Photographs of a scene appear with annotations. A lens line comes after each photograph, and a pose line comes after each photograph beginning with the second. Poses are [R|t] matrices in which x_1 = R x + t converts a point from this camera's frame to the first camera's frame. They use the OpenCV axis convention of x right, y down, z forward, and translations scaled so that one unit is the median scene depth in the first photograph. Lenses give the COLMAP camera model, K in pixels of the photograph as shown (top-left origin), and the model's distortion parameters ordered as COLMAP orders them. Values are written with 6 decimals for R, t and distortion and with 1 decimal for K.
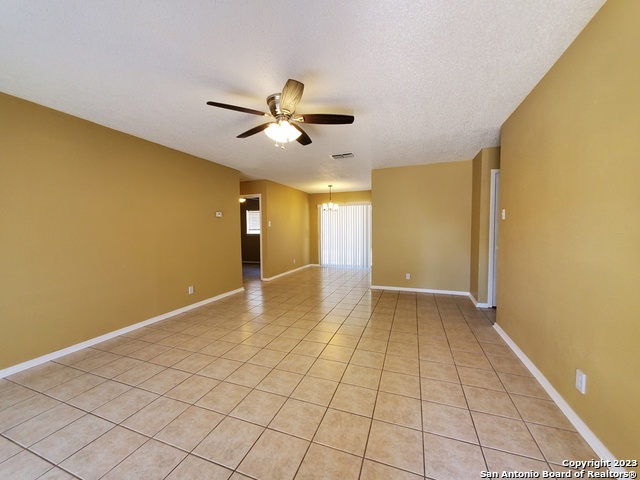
lens RADIAL K [[256.5, 0, 316.7], [0, 256.5, 240.7], [0, 0, 1]] dist [-0.001405, -0.000398]
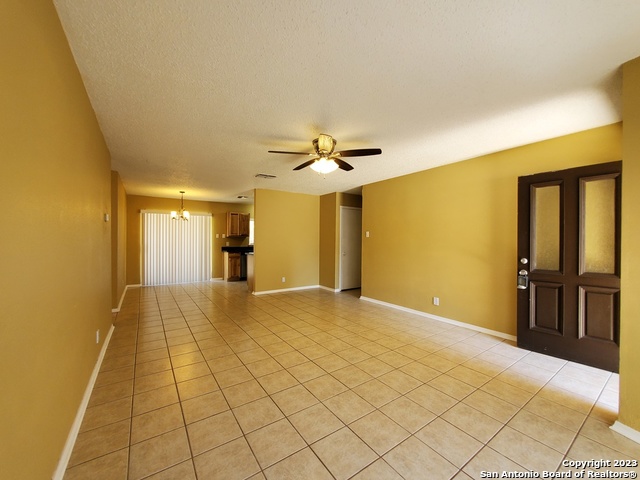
lens RADIAL K [[256.5, 0, 317.8], [0, 256.5, 238.2], [0, 0, 1]] dist [-0.001405, -0.000398]
pose [[0.568804, 0.016297, 0.822312, -1.277174], [0.026675, 0.998912, -0.038248, -0.018844], [-0.822040, 0.043690, 0.567751, 0.335313]]
